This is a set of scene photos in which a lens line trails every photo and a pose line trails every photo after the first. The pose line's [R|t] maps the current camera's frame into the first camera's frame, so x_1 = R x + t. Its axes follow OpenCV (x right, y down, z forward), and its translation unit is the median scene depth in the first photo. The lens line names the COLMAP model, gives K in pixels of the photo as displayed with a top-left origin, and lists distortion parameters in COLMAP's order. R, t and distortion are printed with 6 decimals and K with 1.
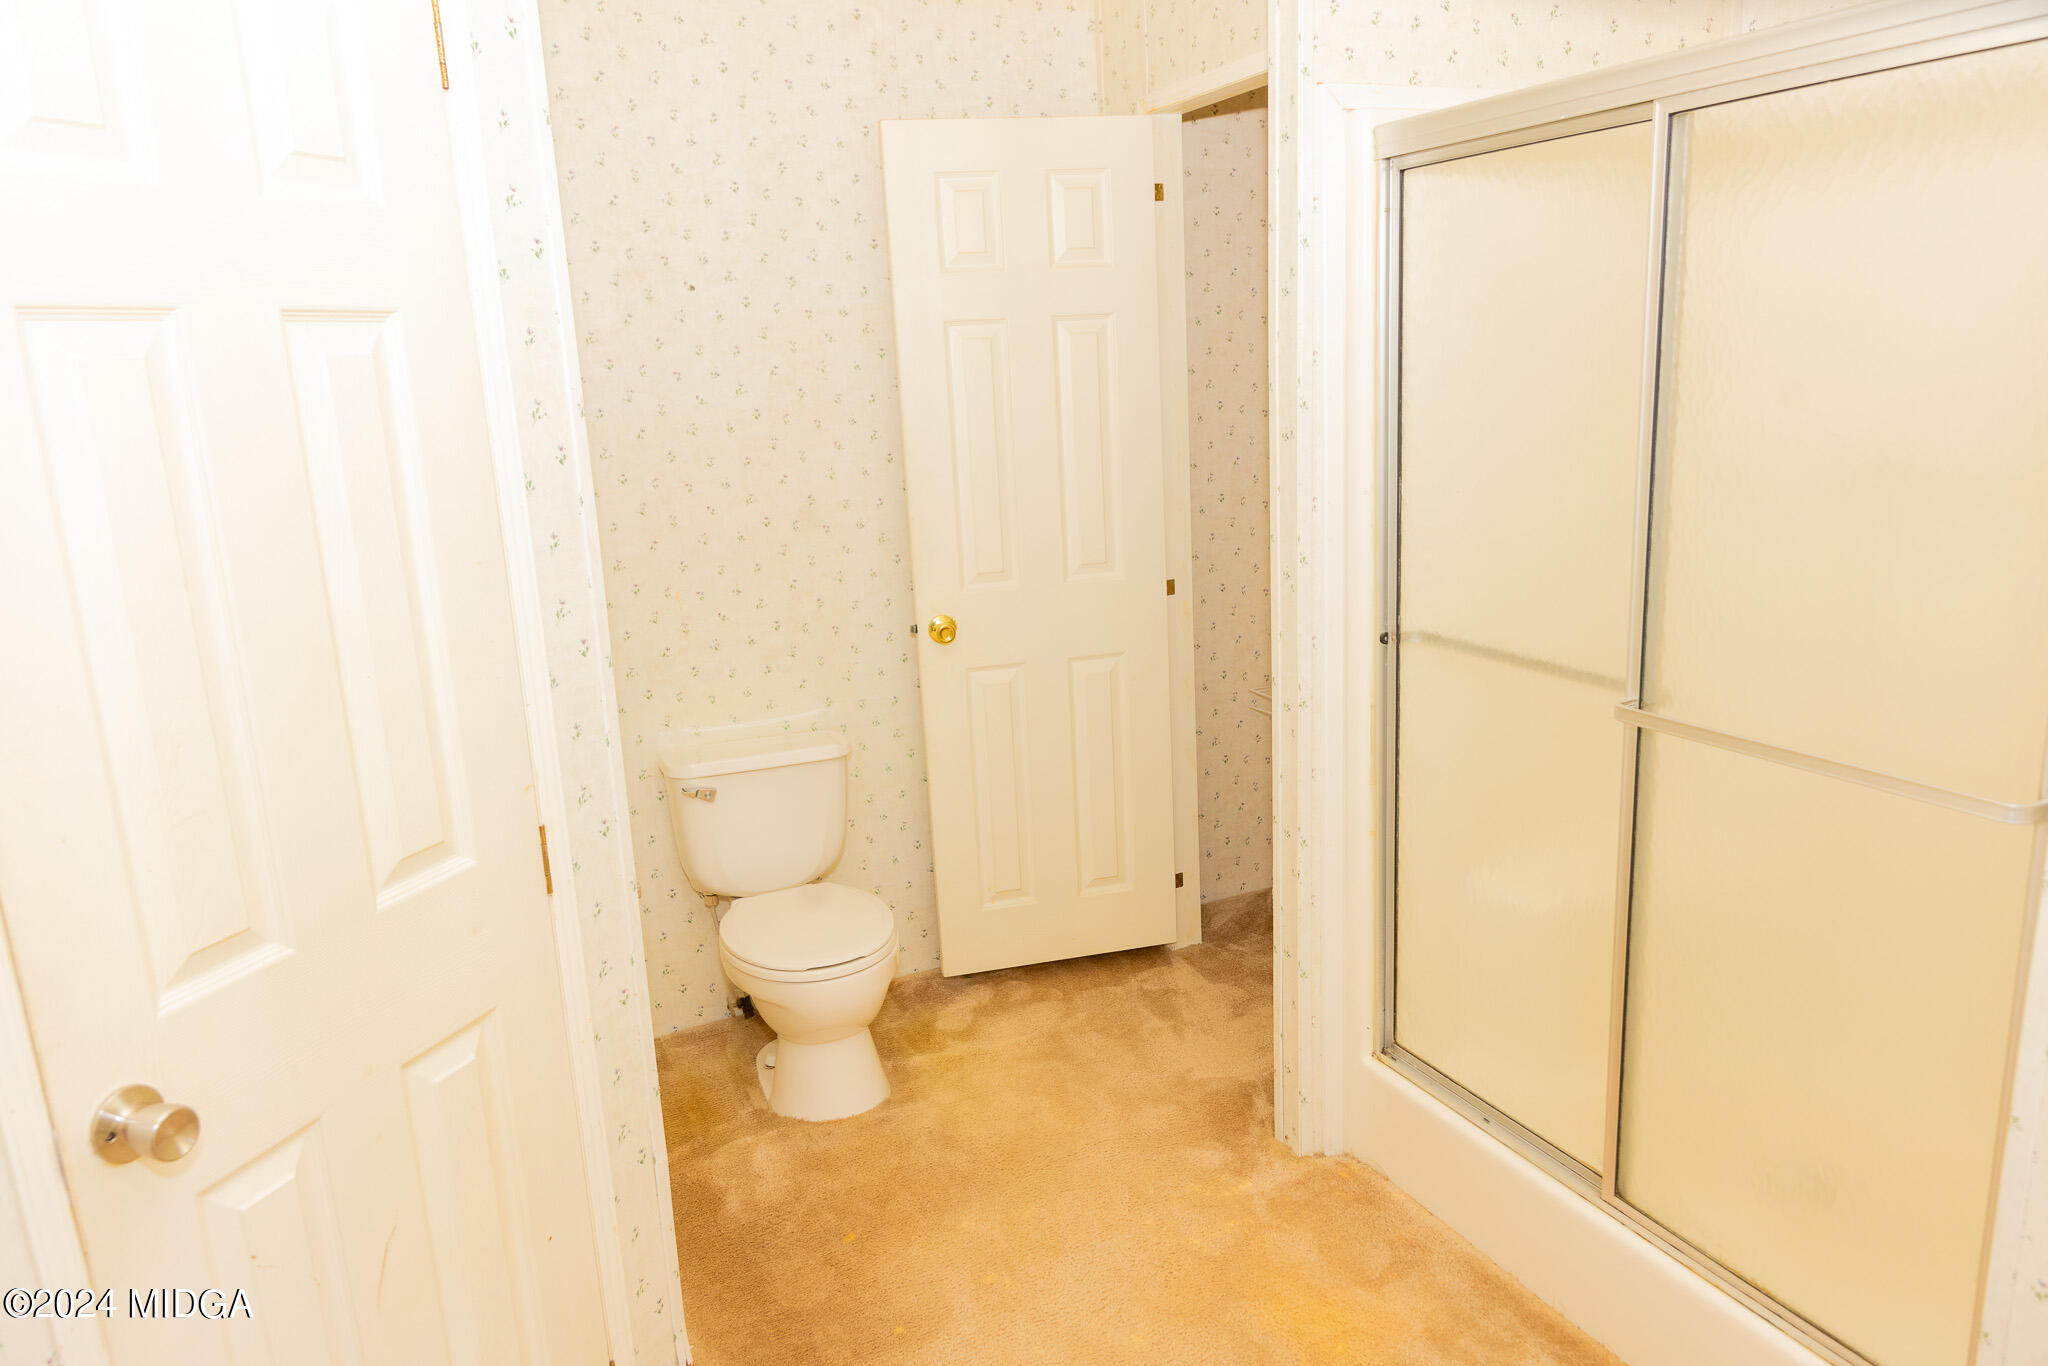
lens RADIAL K [[1384.3, 0, 1025.6], [0, 1384.3, 691.8], [0, 0, 1]] dist [0.001187, -0.004413]
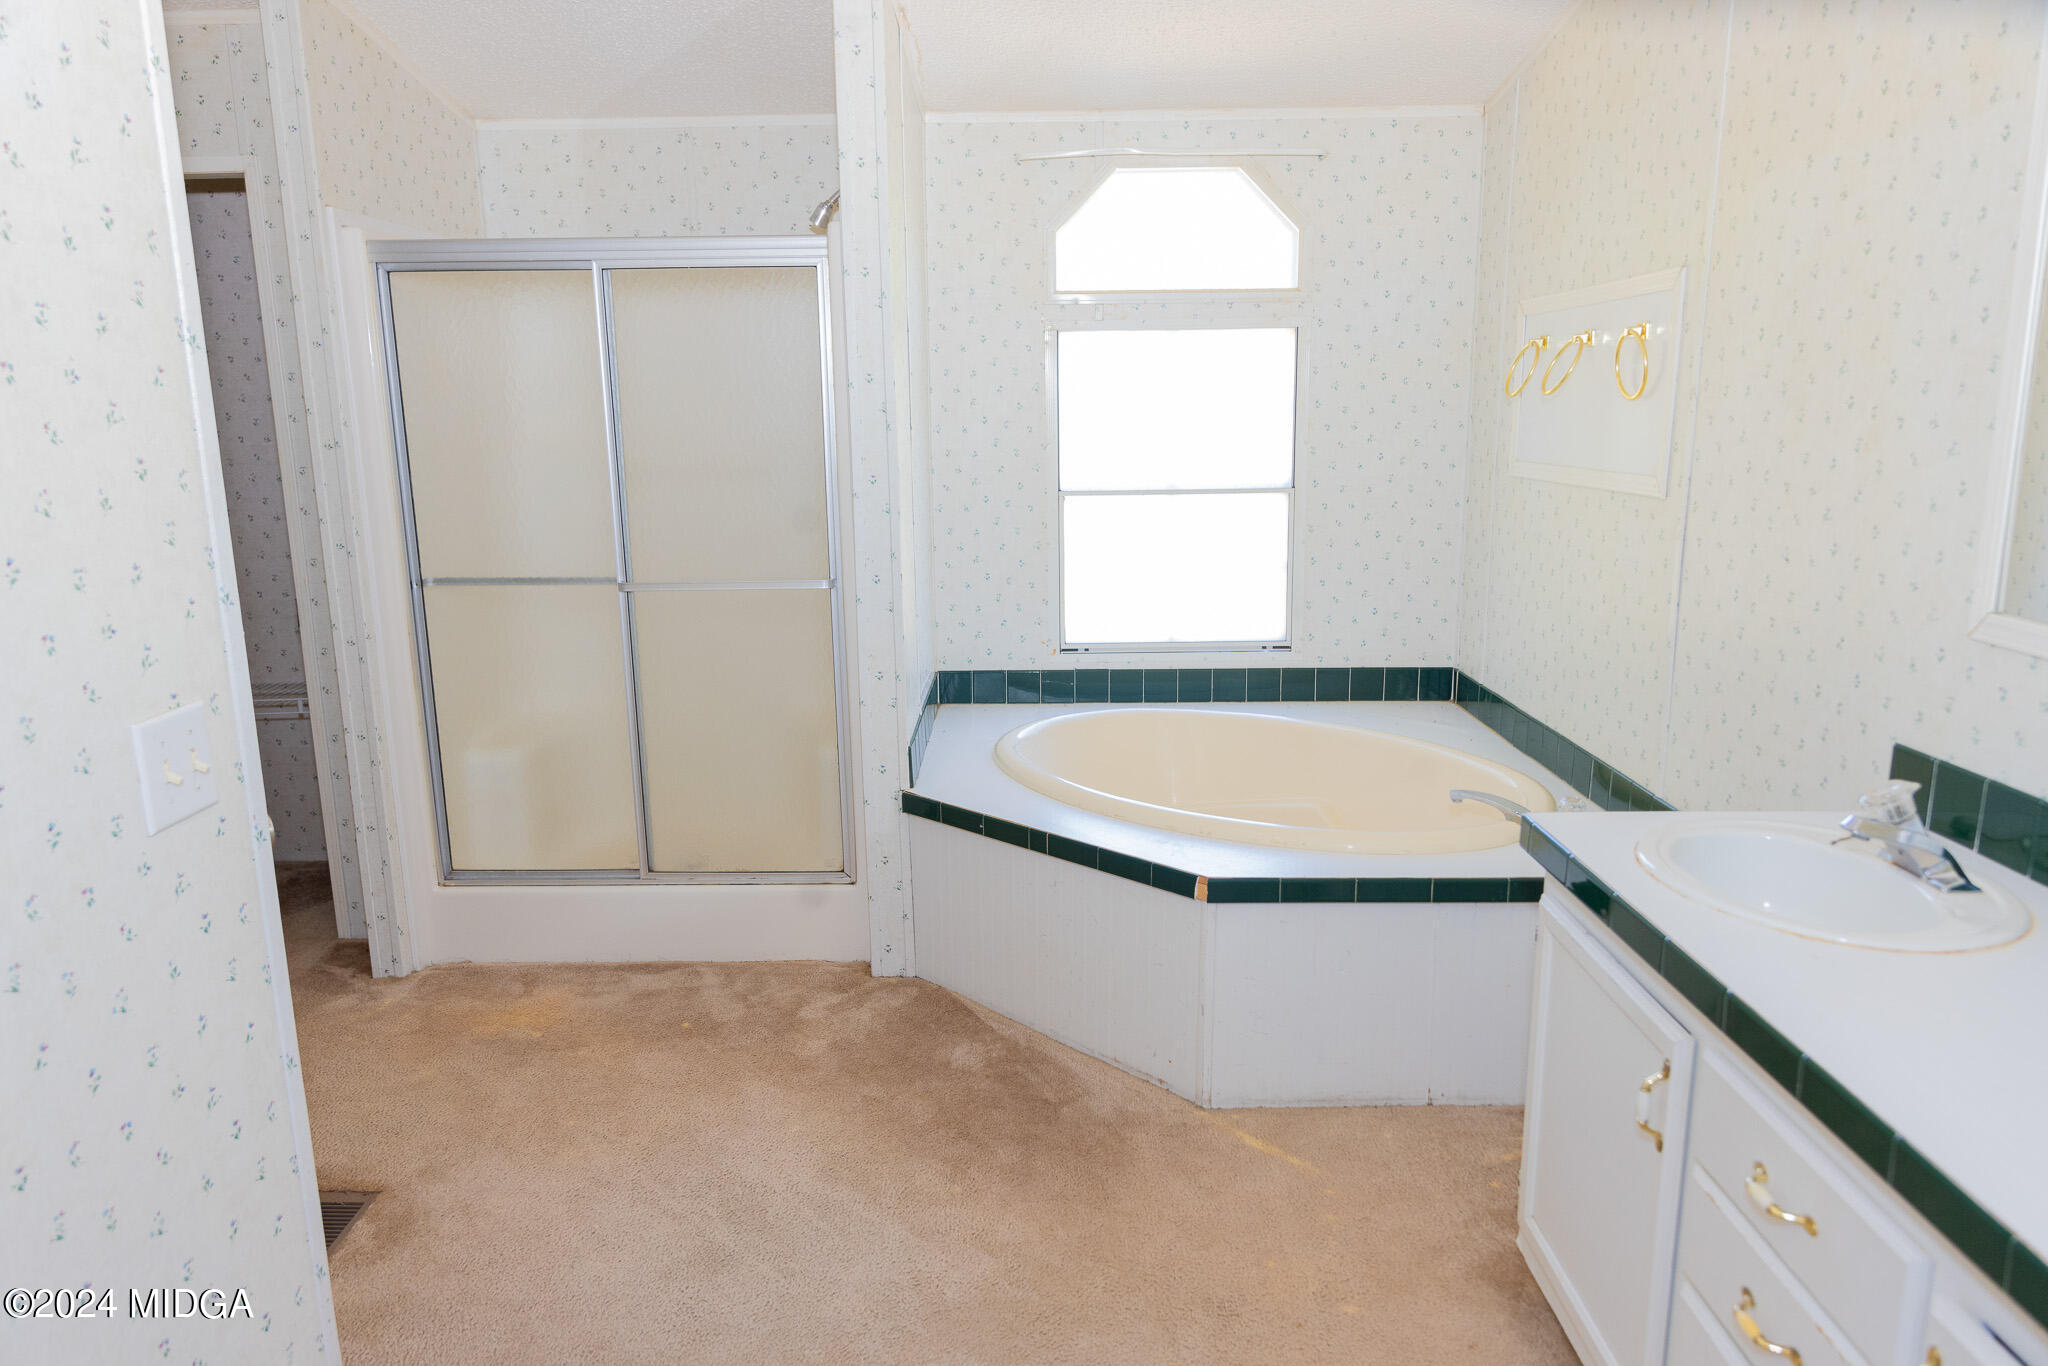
lens RADIAL K [[1384.3, 0, 1025.6], [0, 1384.3, 691.8], [0, 0, 1]] dist [0.001187, -0.004413]
pose [[0.428079, -0.135016, 0.893599, -0.790625], [0.209016, 0.976760, 0.047452, 0.138872], [-0.879239, 0.166464, 0.446351, -0.206260]]
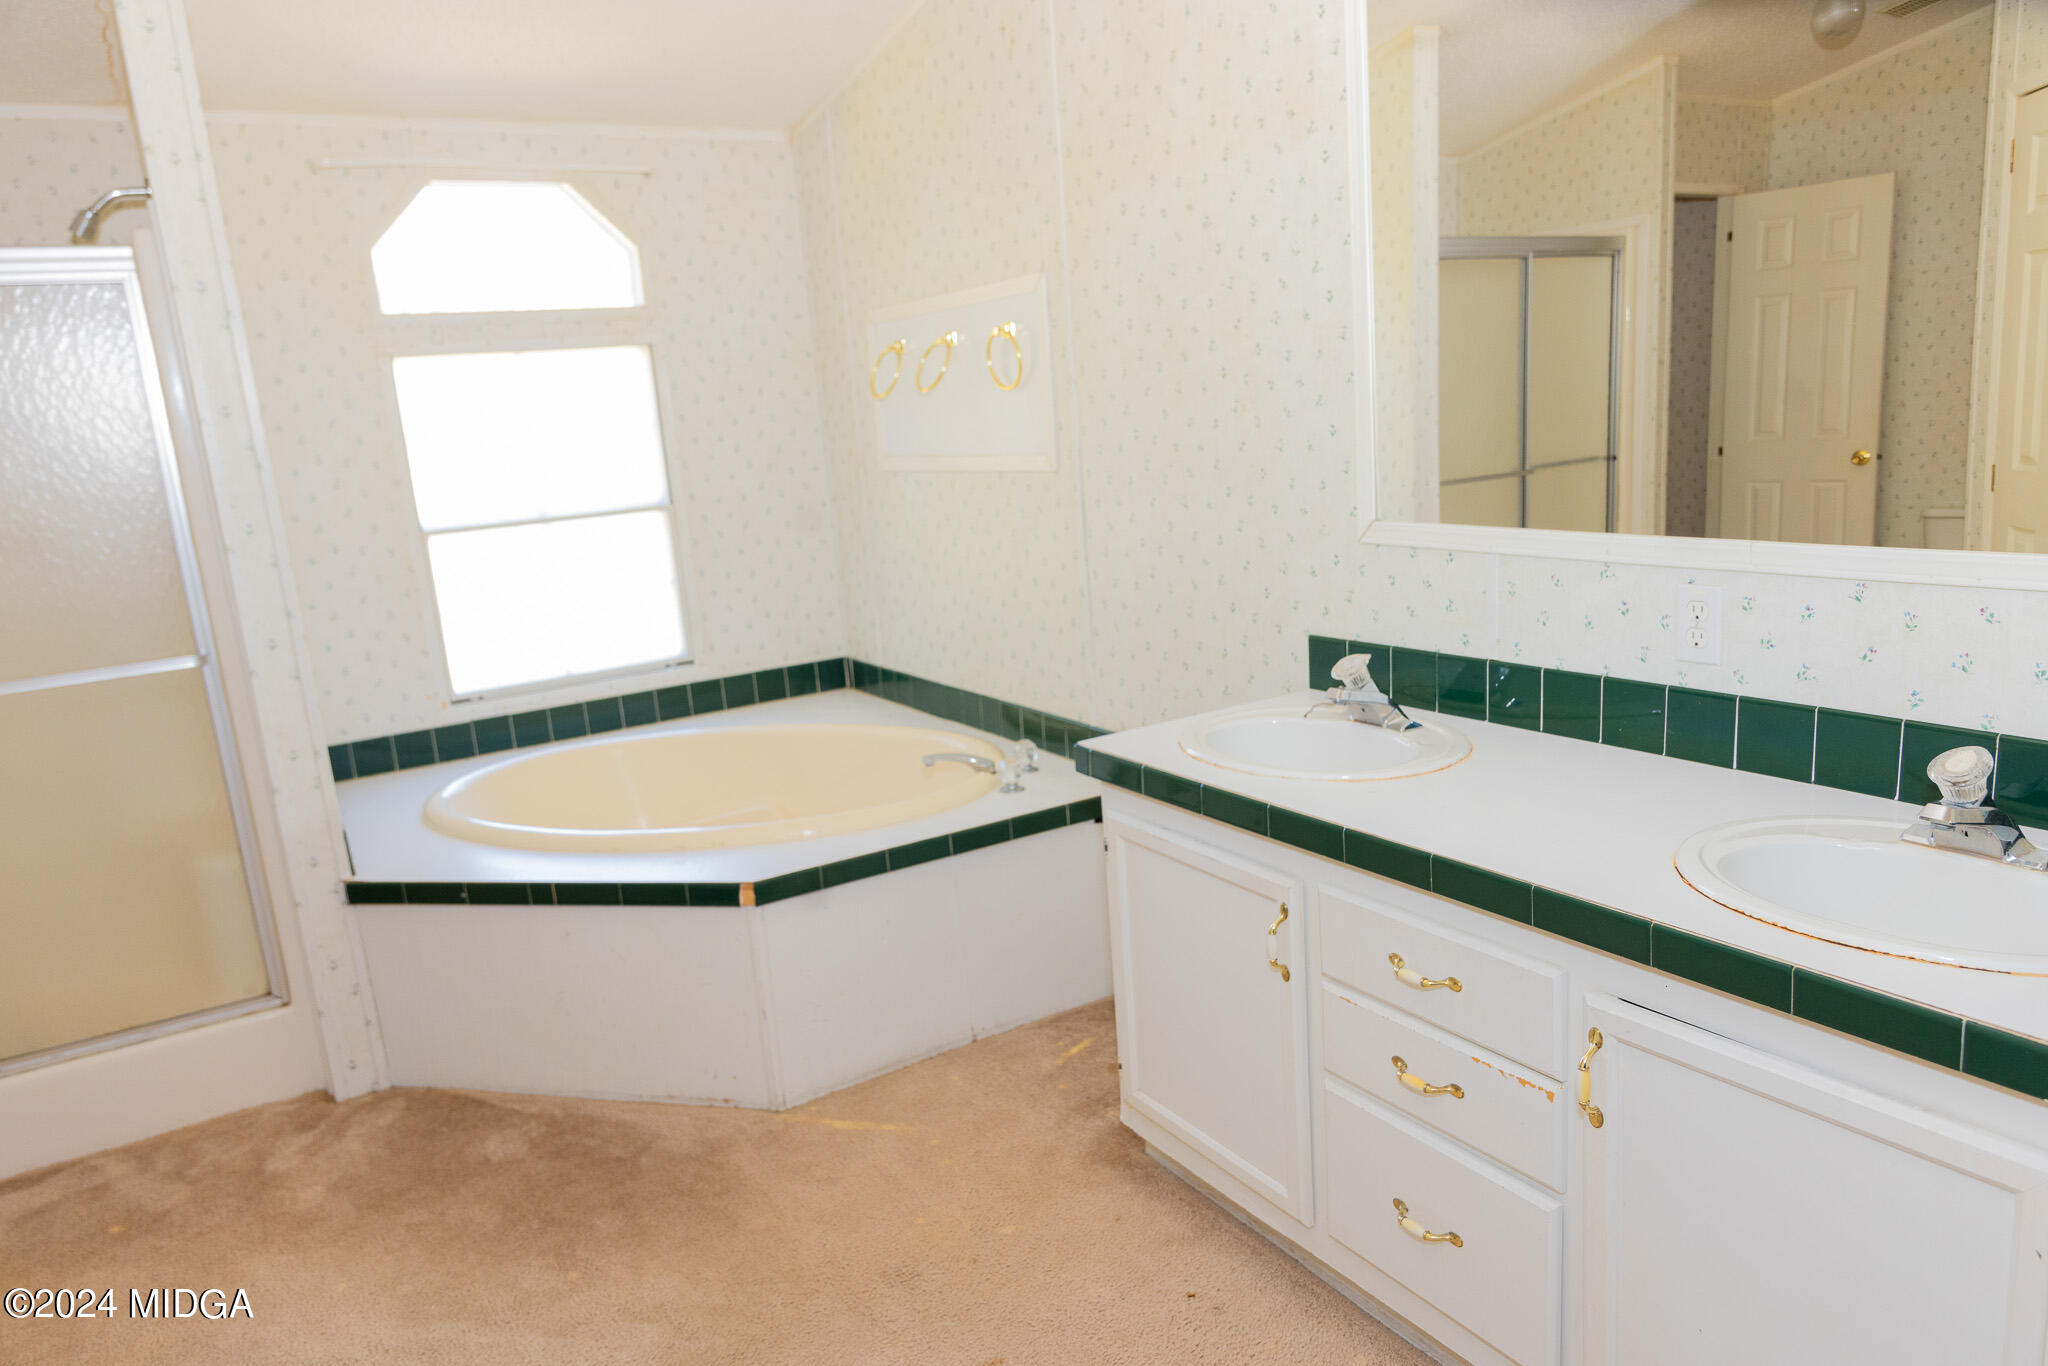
lens RADIAL K [[1364.7, 0, 1026.3], [0, 1364.7, 693.1], [0, 0, 1]] dist [0.004172, -0.005746]
pose [[-0.118760, -0.144928, 0.982289, -0.847732], [0.321606, 0.930345, 0.176147, 0.094216], [-0.939396, 0.336830, -0.063878, 0.064110]]
